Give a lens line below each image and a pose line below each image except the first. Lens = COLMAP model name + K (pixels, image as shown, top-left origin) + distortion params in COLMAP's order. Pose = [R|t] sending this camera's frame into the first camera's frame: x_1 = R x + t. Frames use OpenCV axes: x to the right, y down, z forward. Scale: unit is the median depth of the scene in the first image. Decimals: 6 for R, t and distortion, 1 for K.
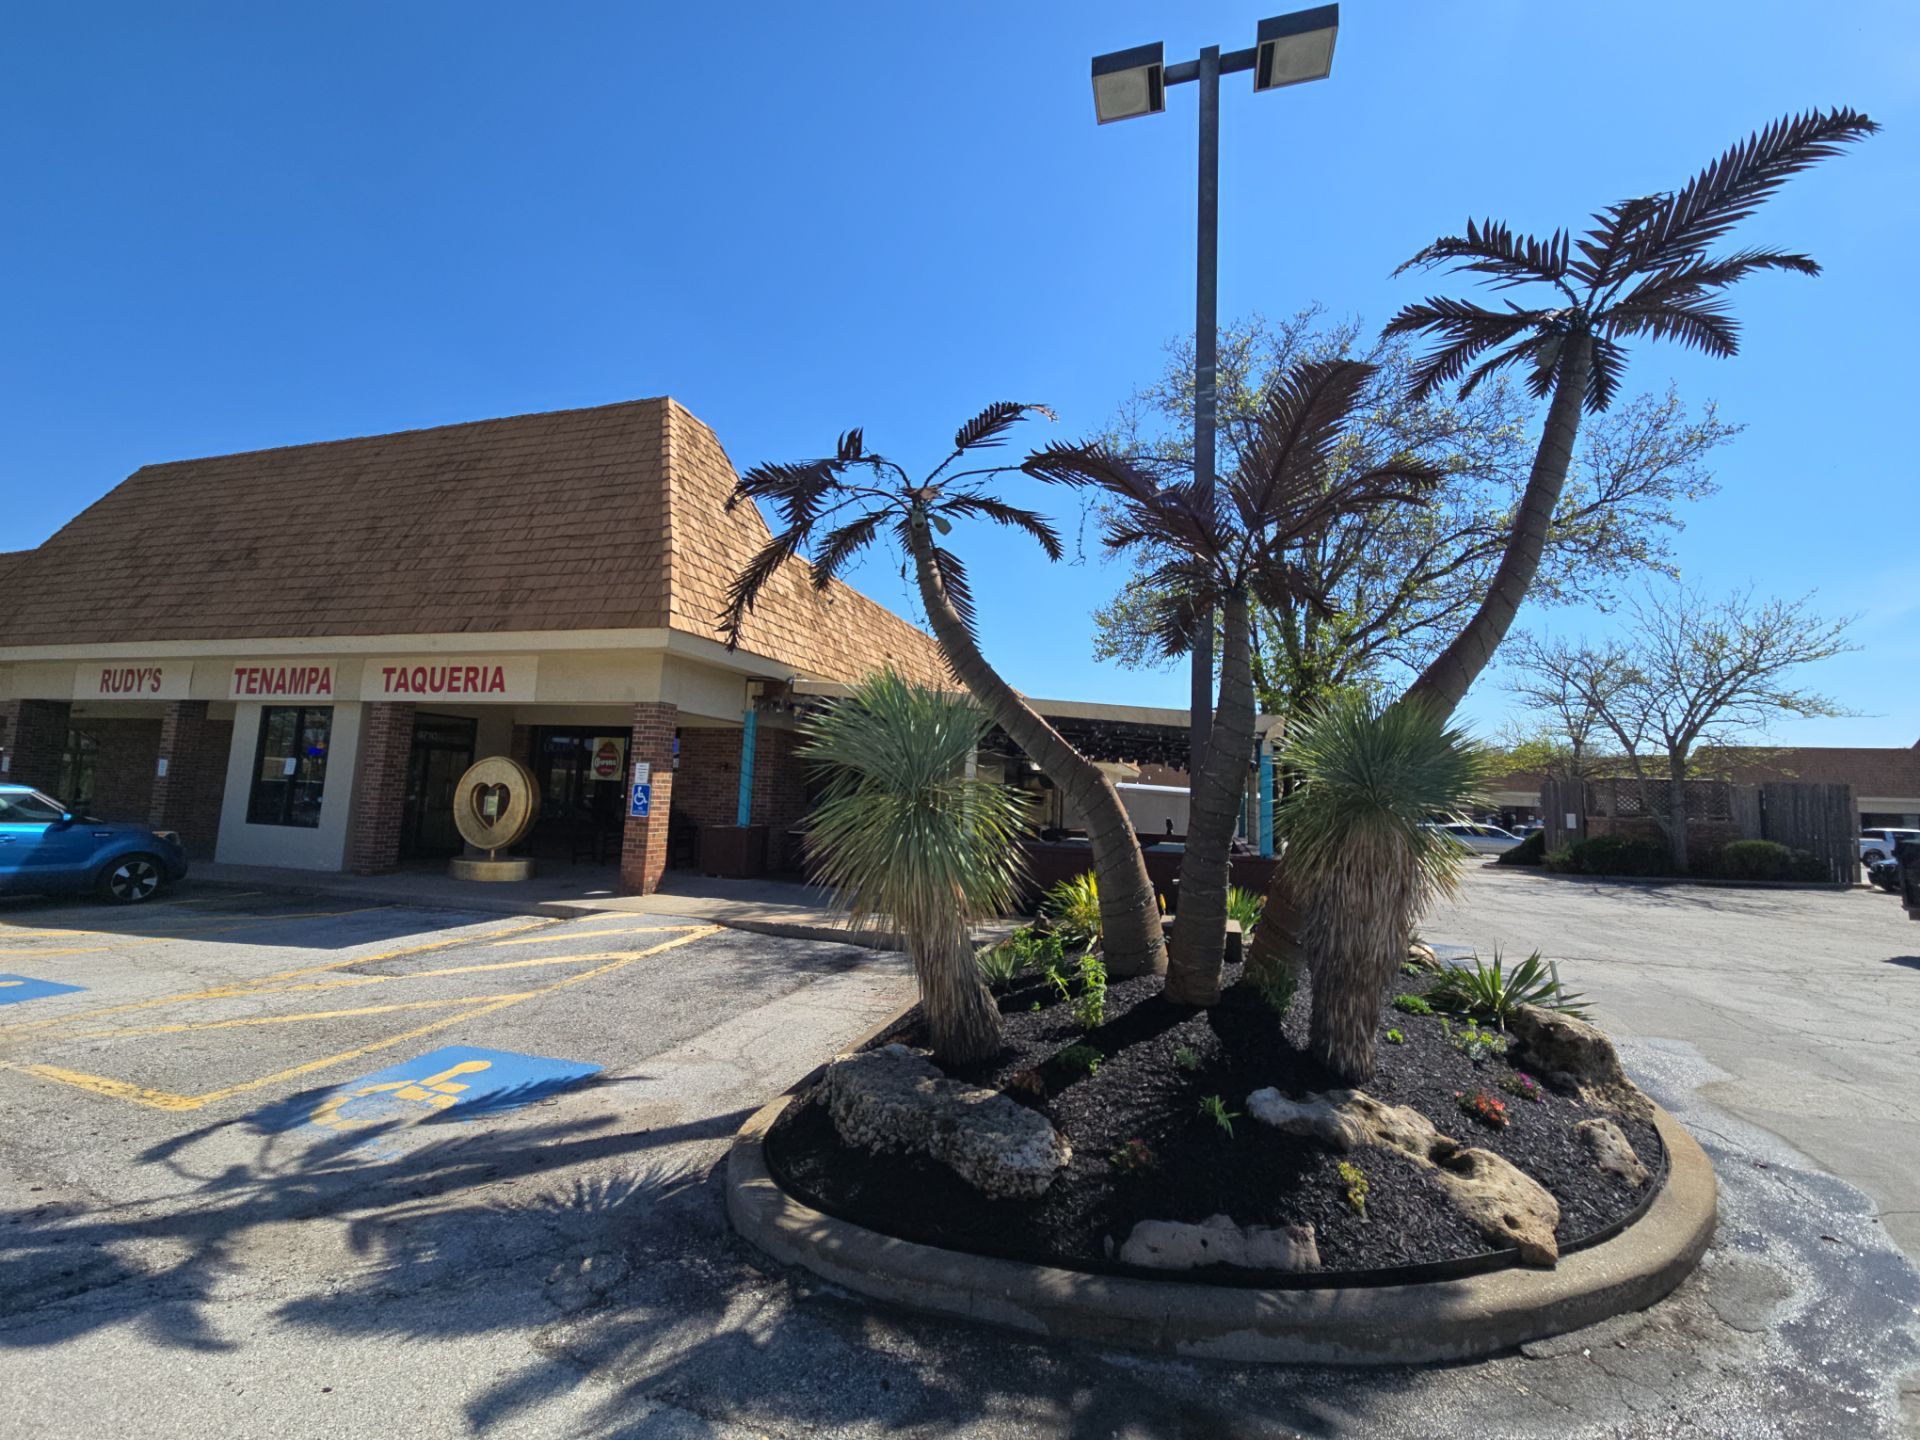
lens RADIAL K [[784.1, 0, 965.0], [0, 784.1, 708.4], [0, 0, 1]] dist [0.000937, -0.000191]
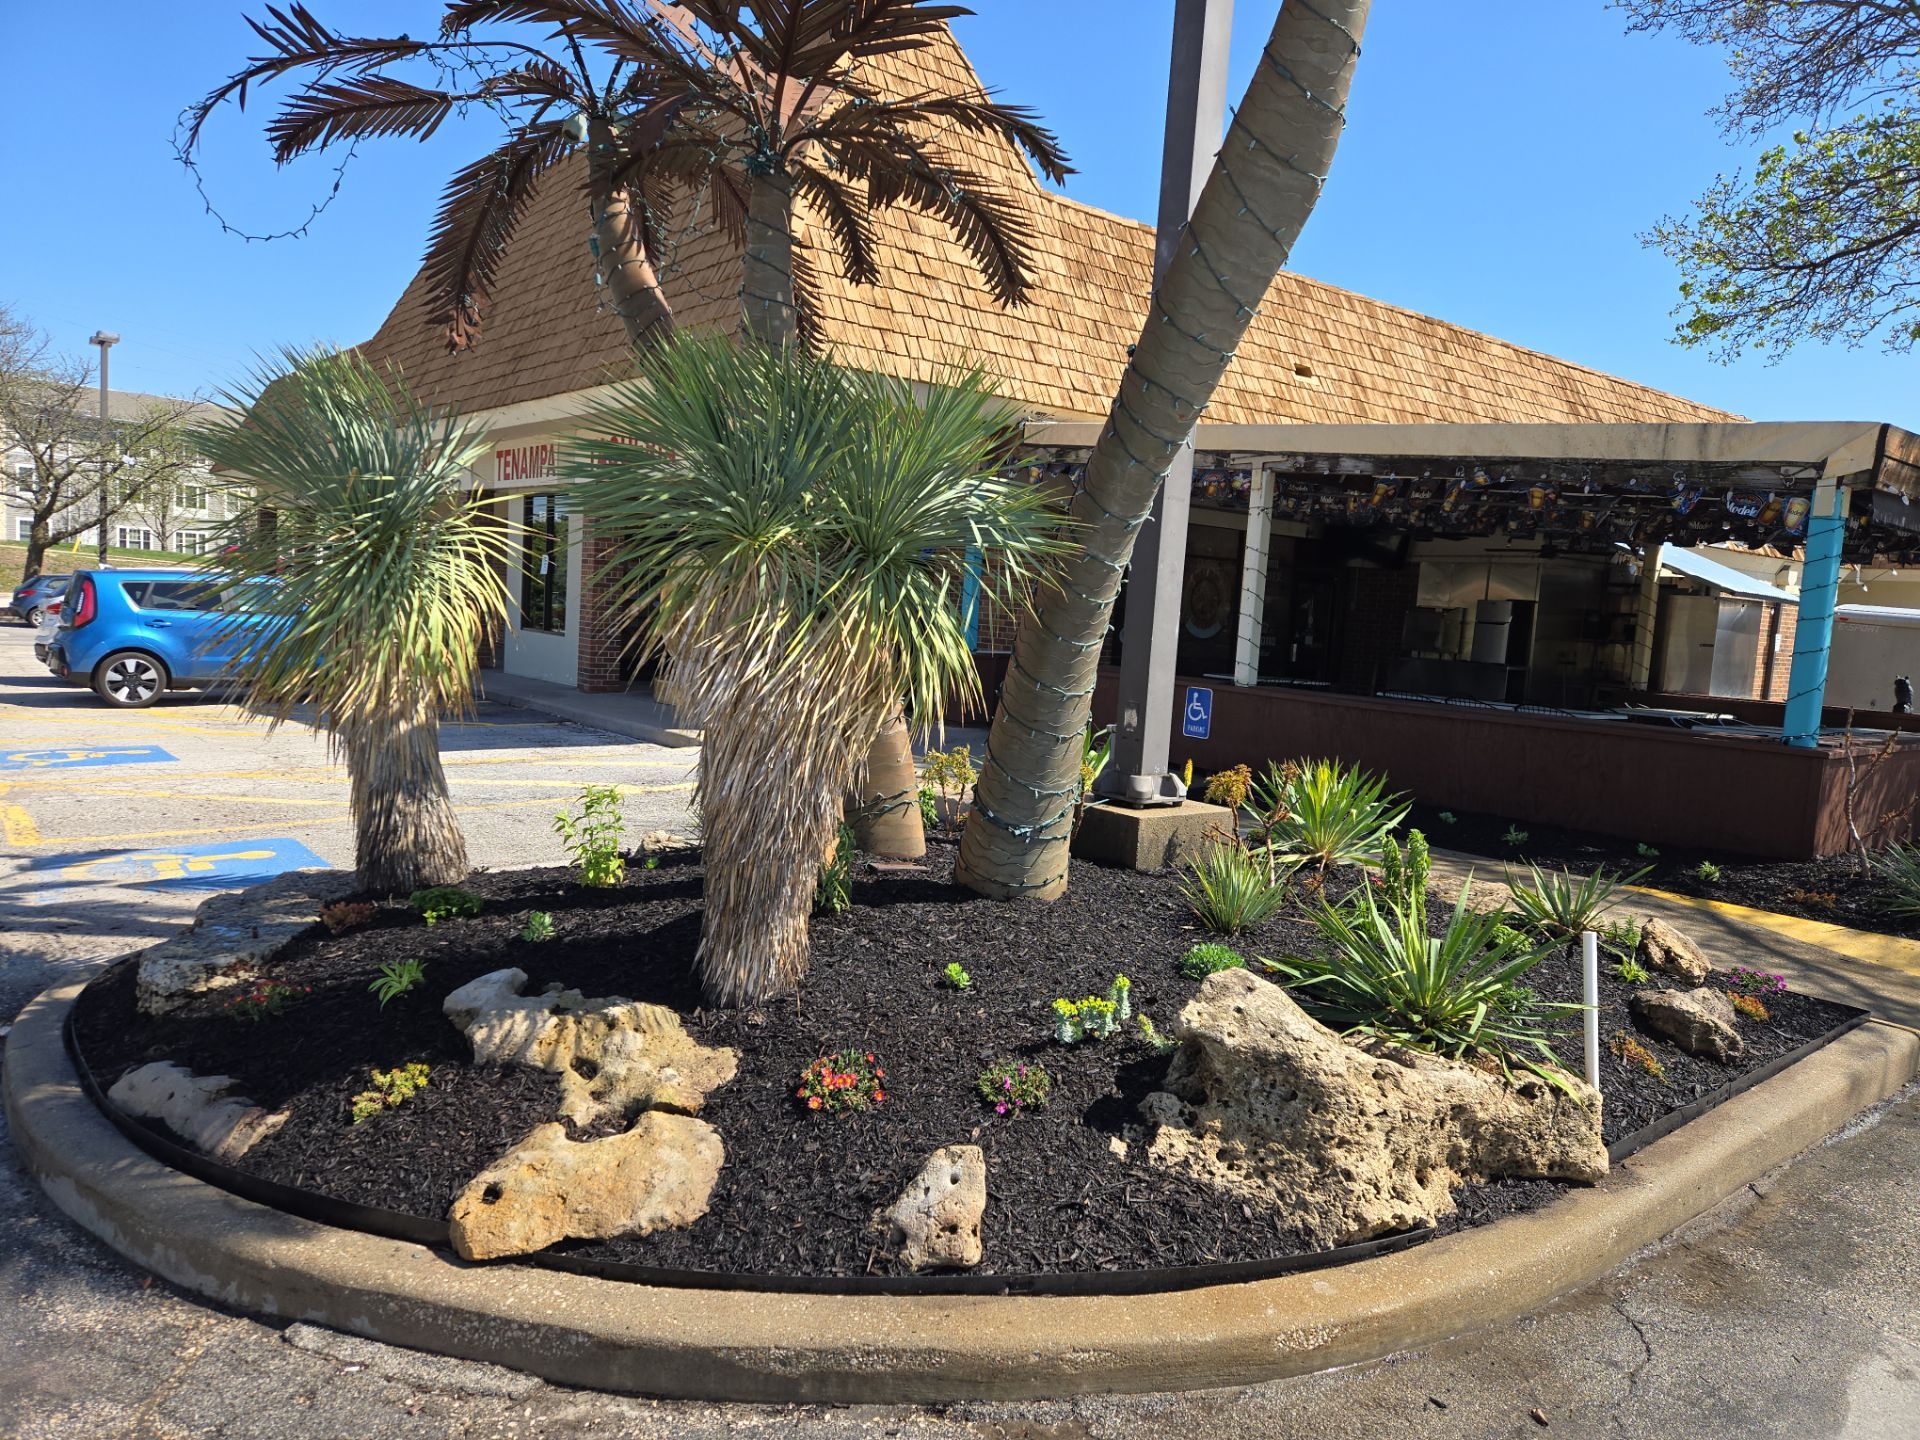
lens RADIAL K [[1271.5, 0, 960.0], [0, 1271.5, 720.0], [0, 0, 1]] dist [0.089876, -0.066436]
pose [[0.822392, 0.063824, -0.565329, 1.256195], [0.034441, 0.986280, 0.161449, 0.118128], [0.567877, -0.152245, 0.808911, 0.370397]]
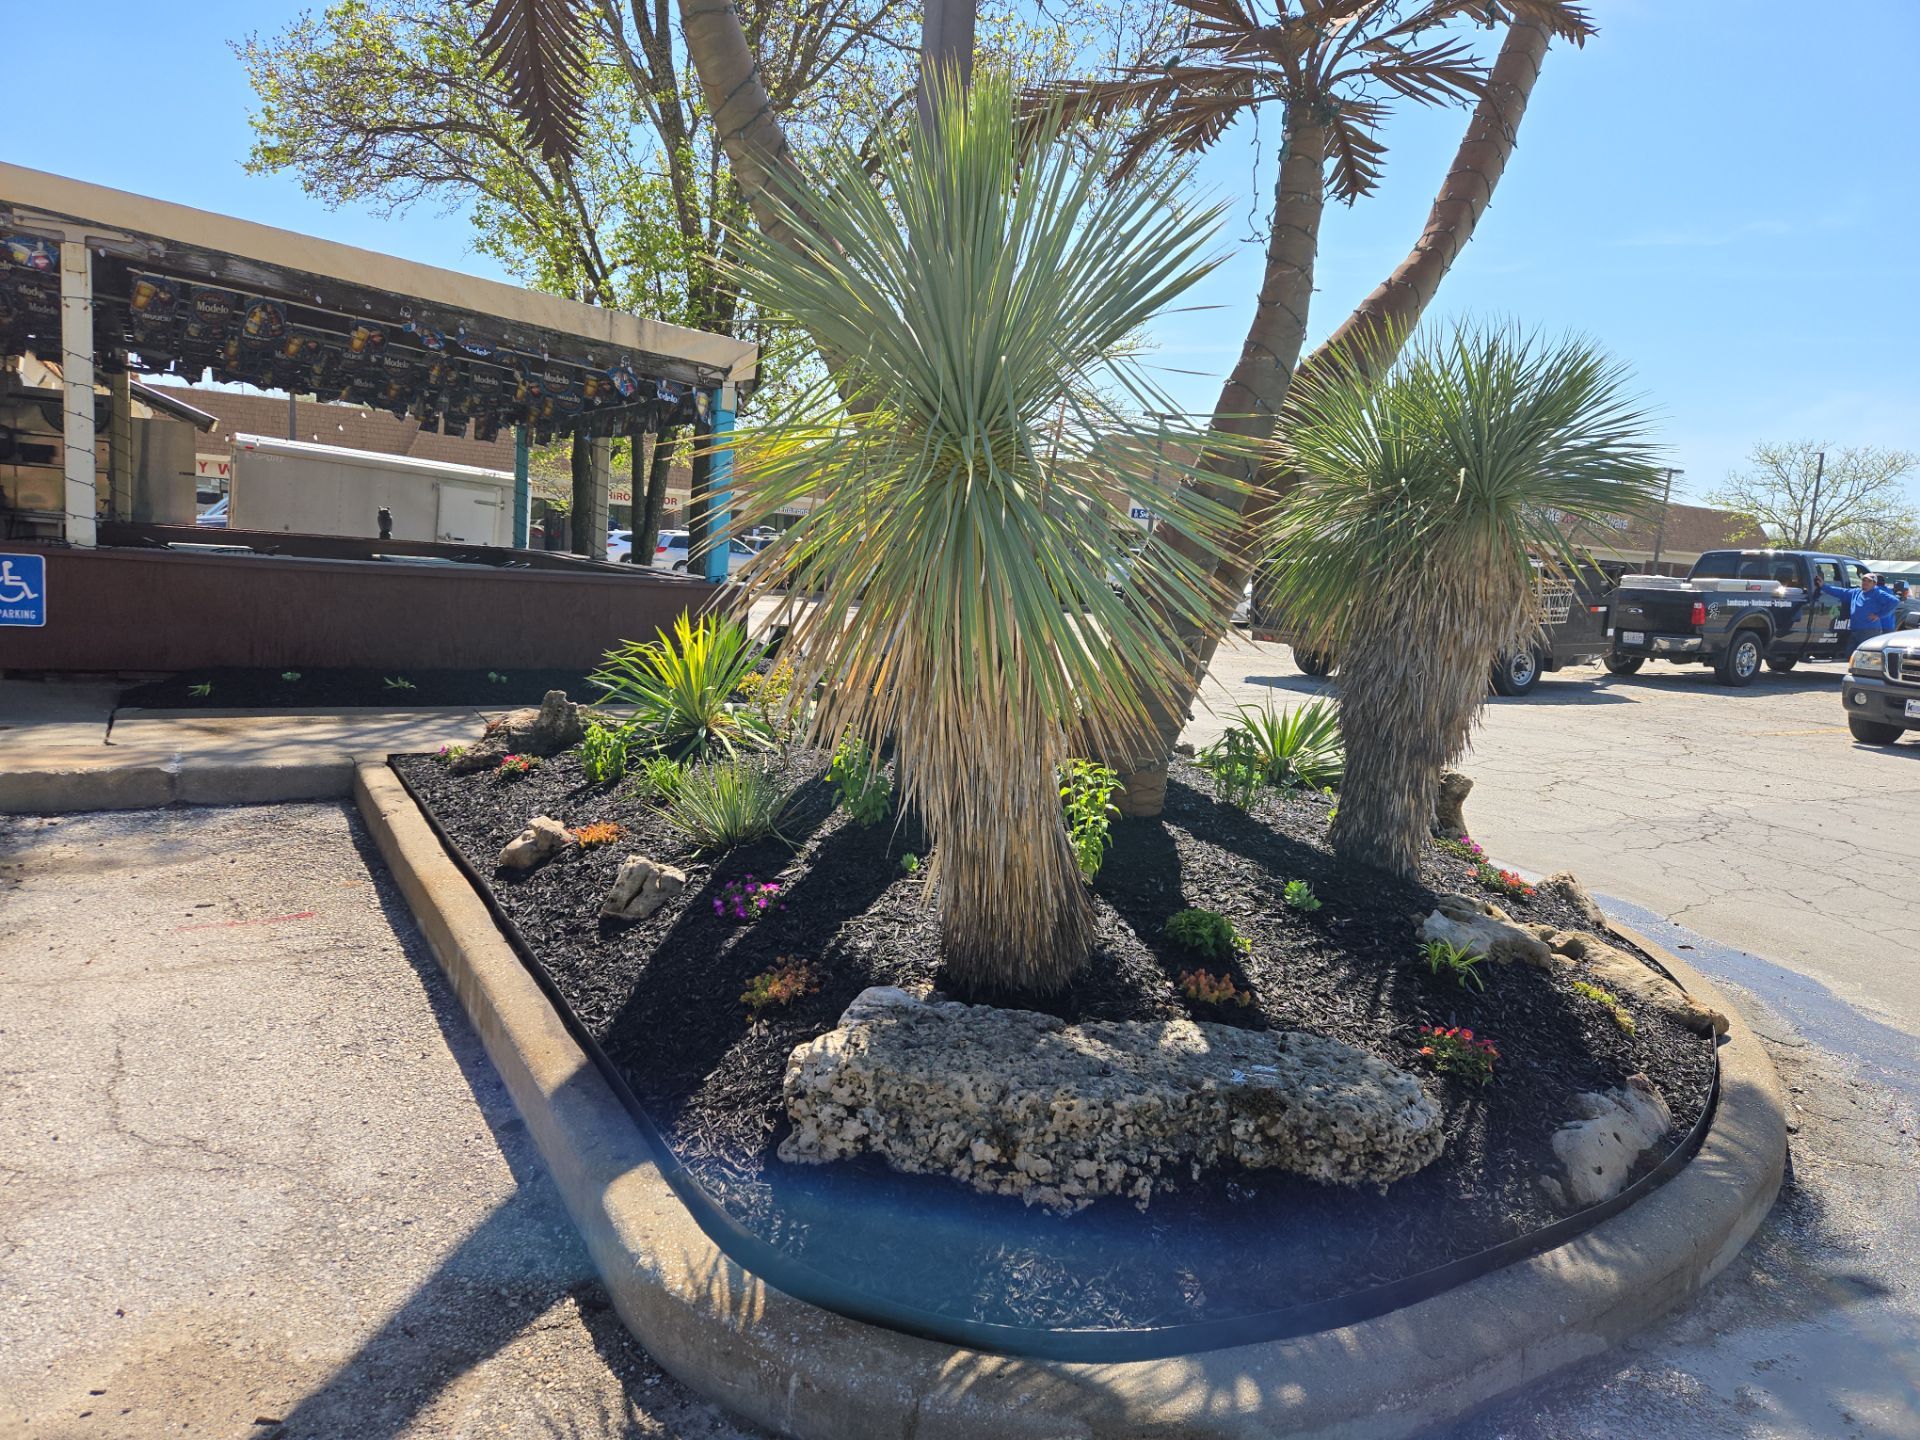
lens RADIAL K [[1271.5, 0, 960.0], [0, 1271.5, 720.0], [0, 0, 1]] dist [0.089876, -0.066436]
pose [[0.677780, -0.089215, 0.729832, -0.679173], [-0.127706, 0.963240, 0.236345, 0.108018], [-0.724089, -0.253394, 0.641472, 0.607751]]
